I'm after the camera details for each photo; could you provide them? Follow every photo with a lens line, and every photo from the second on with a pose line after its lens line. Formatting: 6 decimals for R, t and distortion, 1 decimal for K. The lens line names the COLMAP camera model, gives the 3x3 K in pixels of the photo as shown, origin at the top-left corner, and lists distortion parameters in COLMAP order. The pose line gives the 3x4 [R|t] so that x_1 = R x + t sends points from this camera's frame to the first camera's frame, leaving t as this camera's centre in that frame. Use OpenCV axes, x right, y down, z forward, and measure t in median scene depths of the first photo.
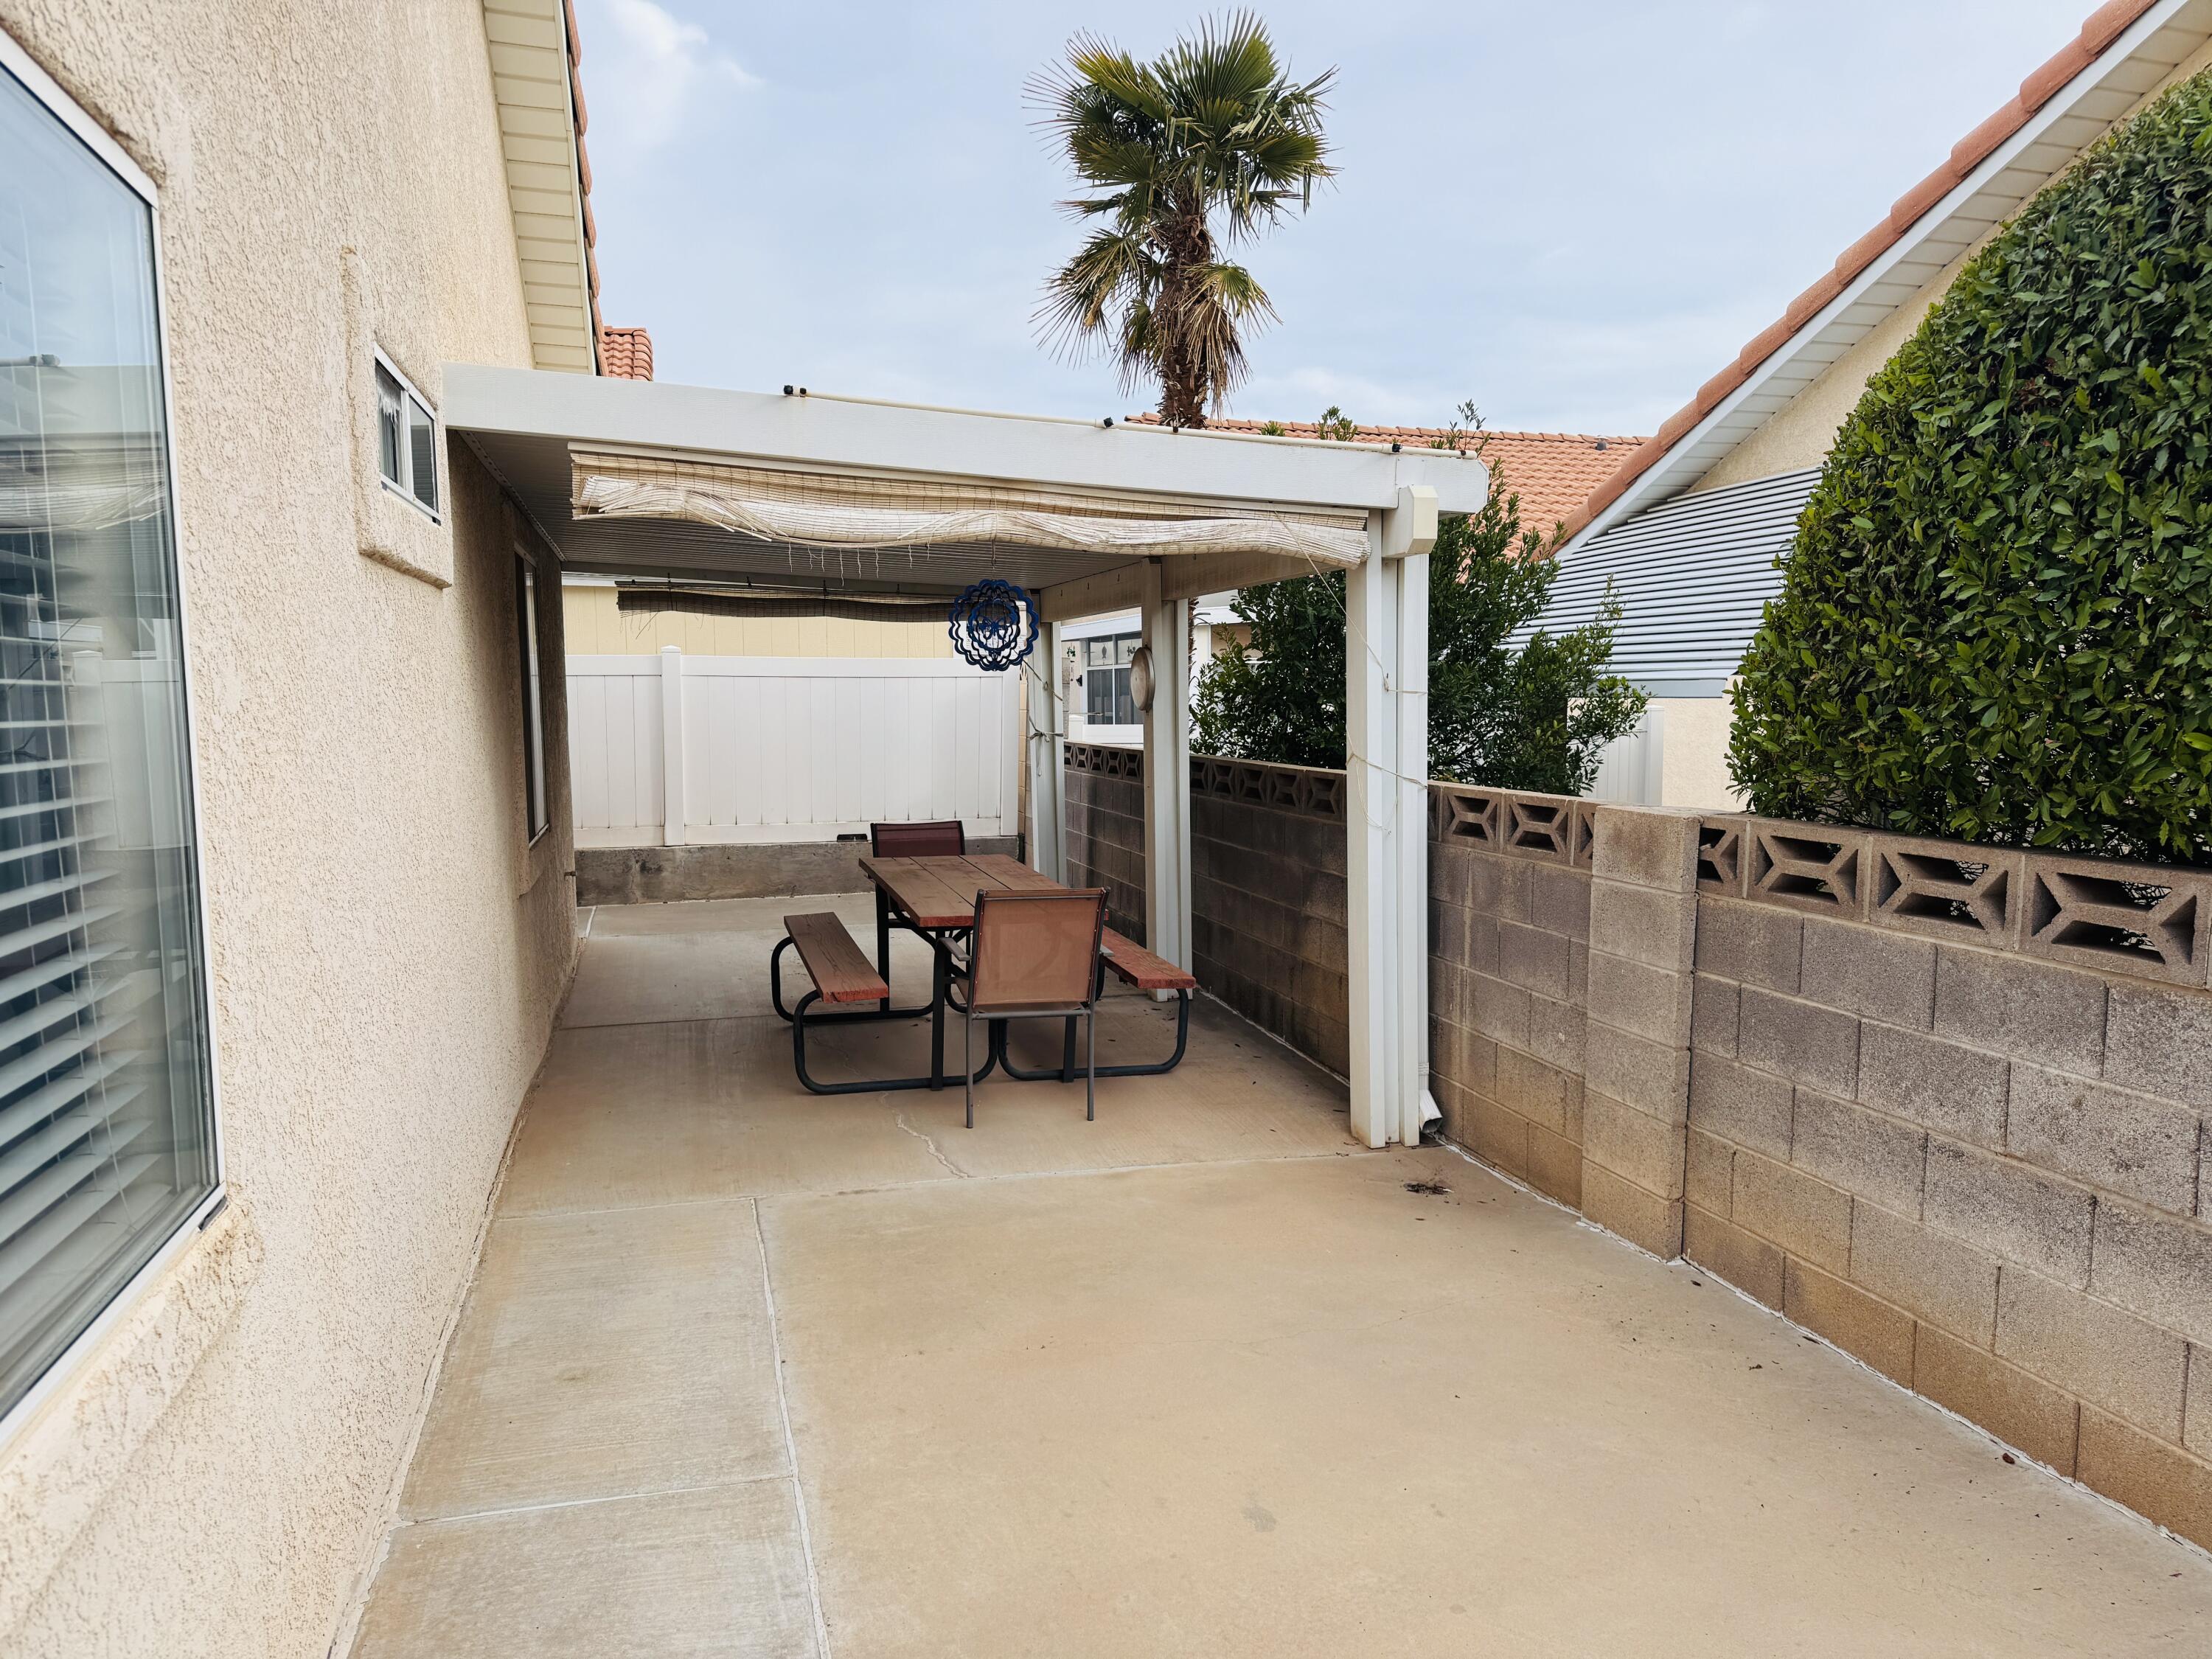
lens RADIAL K [[1552.7, 0, 1106.0], [0, 1552.7, 829.5], [0, 0, 1]] dist [0.112213, -0.136001]
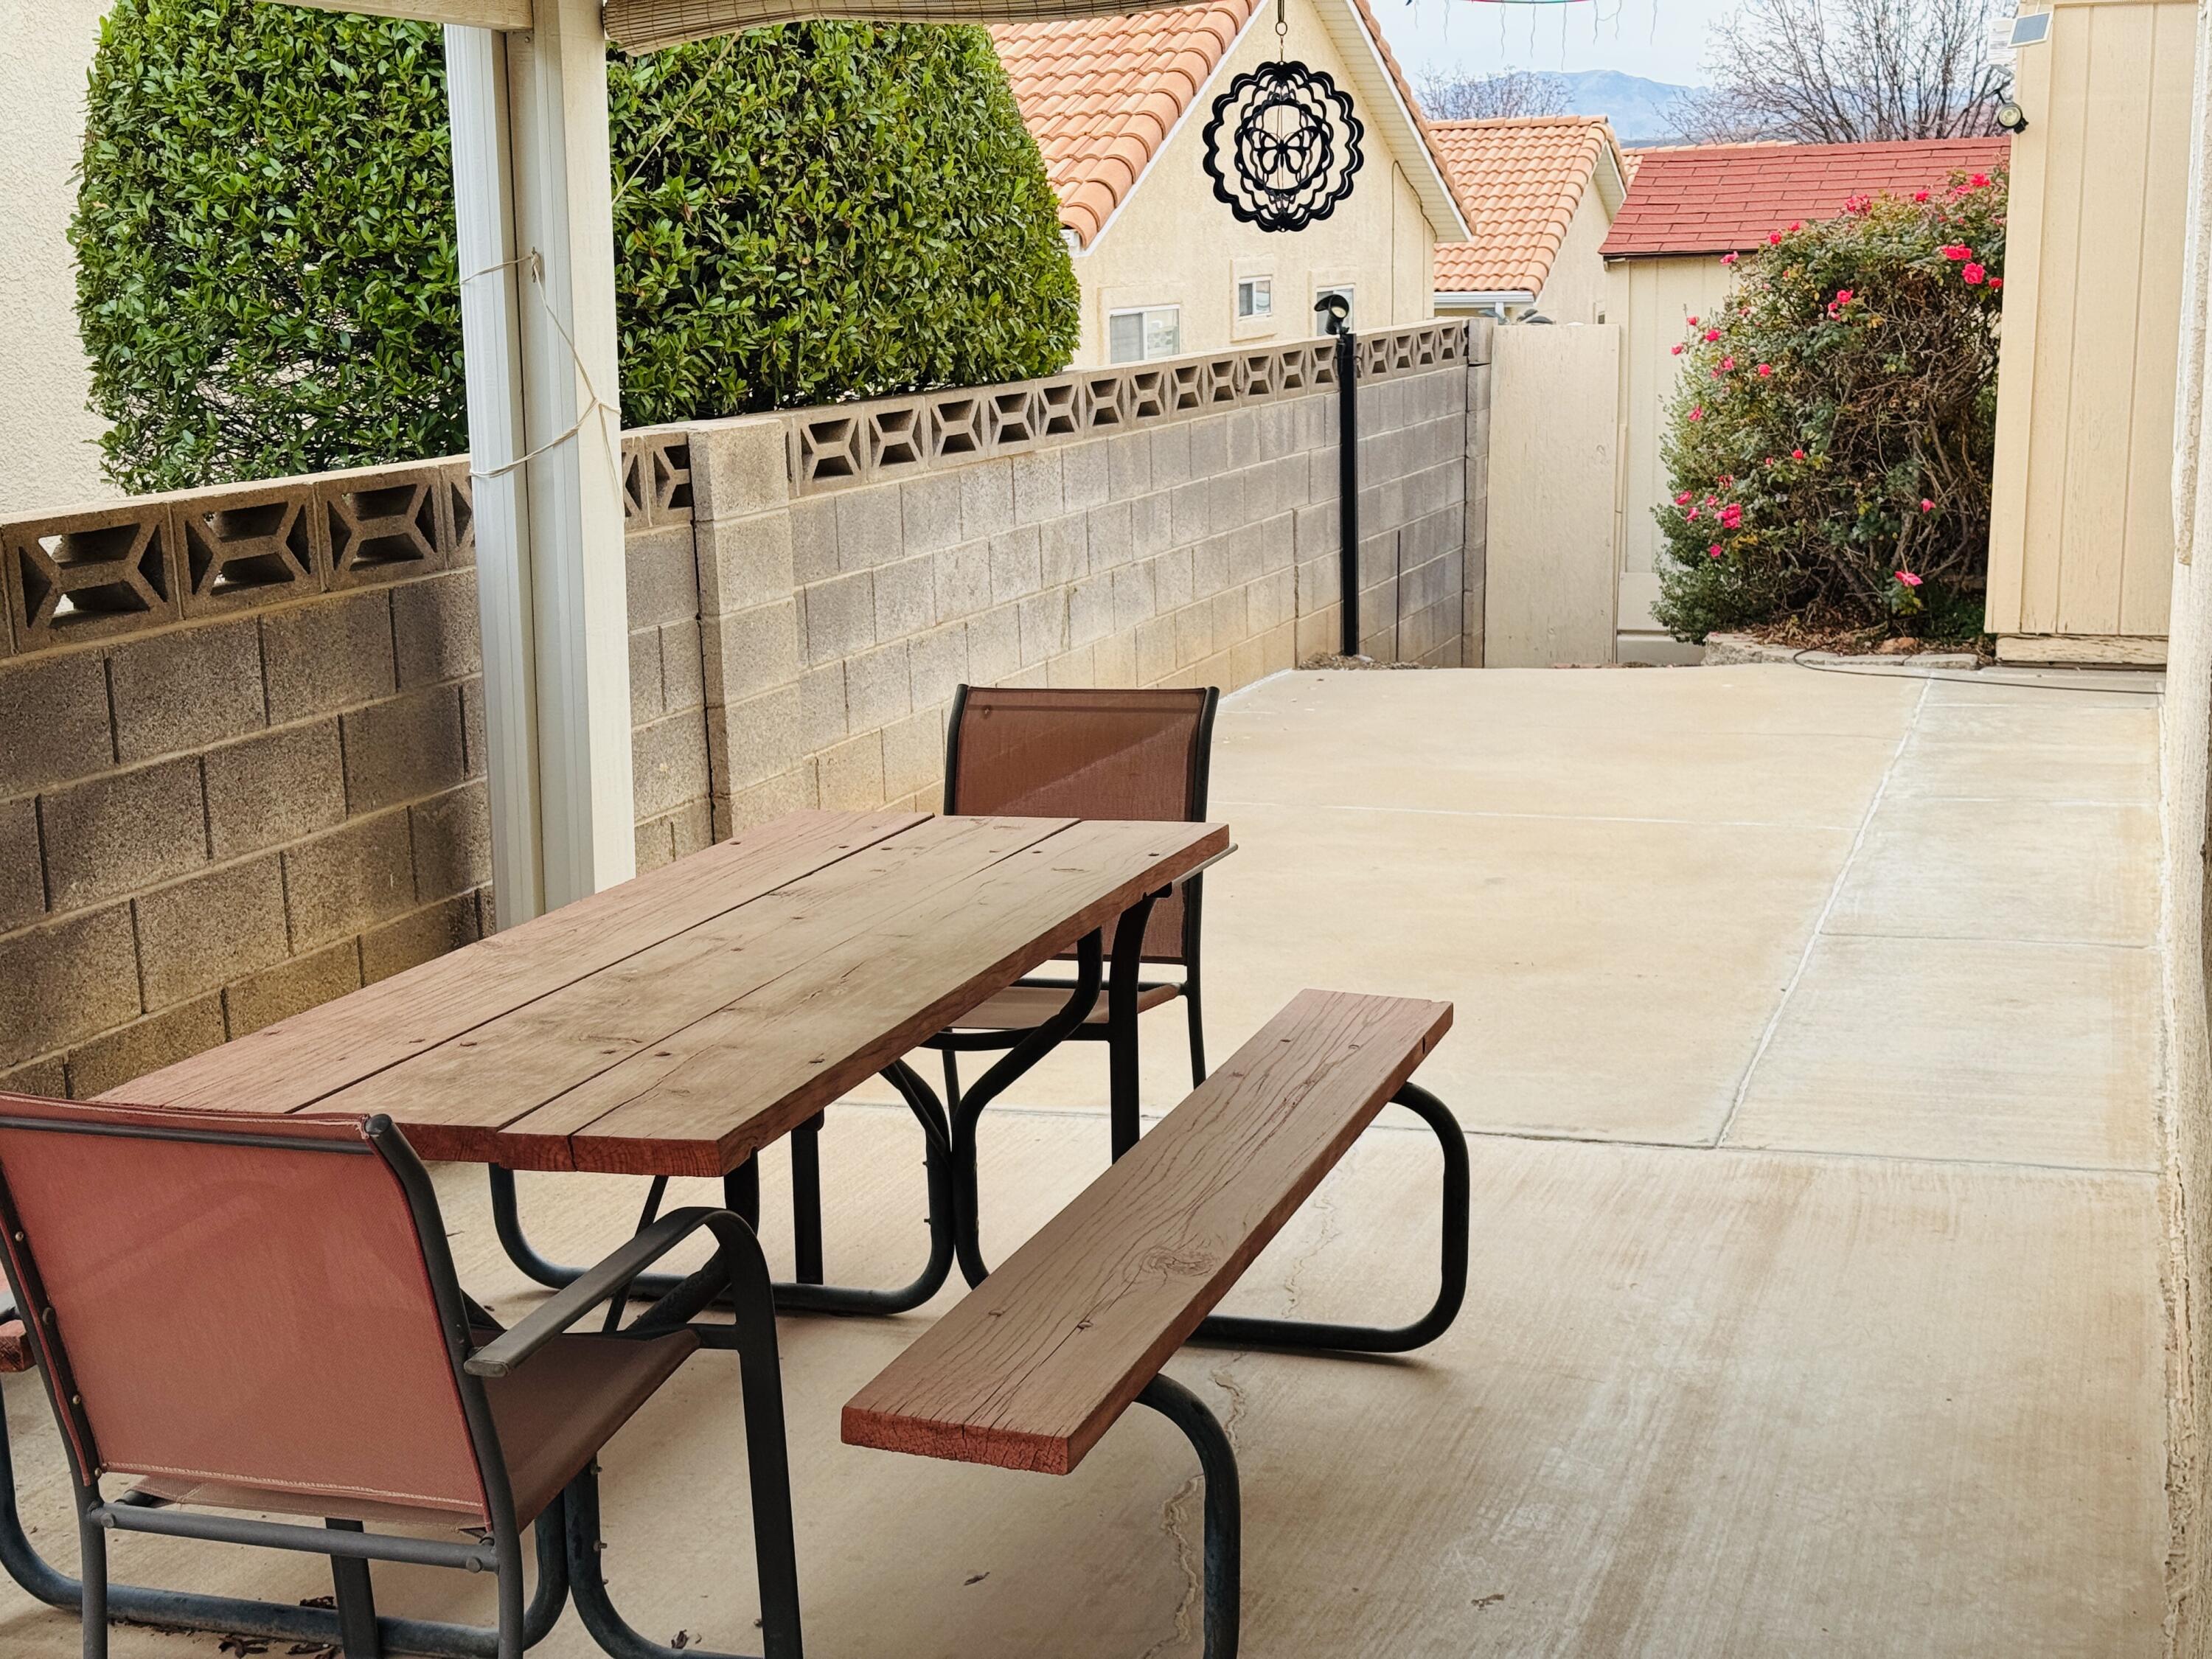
lens RADIAL K [[3103.2, 0, 1106.0], [0, 3103.2, 829.5], [0, 0, 1]] dist [0.204082, 0.012132]
pose [[-0.833637, -0.087675, 0.545310, -0.654254], [0.067720, 0.963645, 0.258461, -0.194623], [-0.548146, 0.252391, -0.797393, 2.003390]]
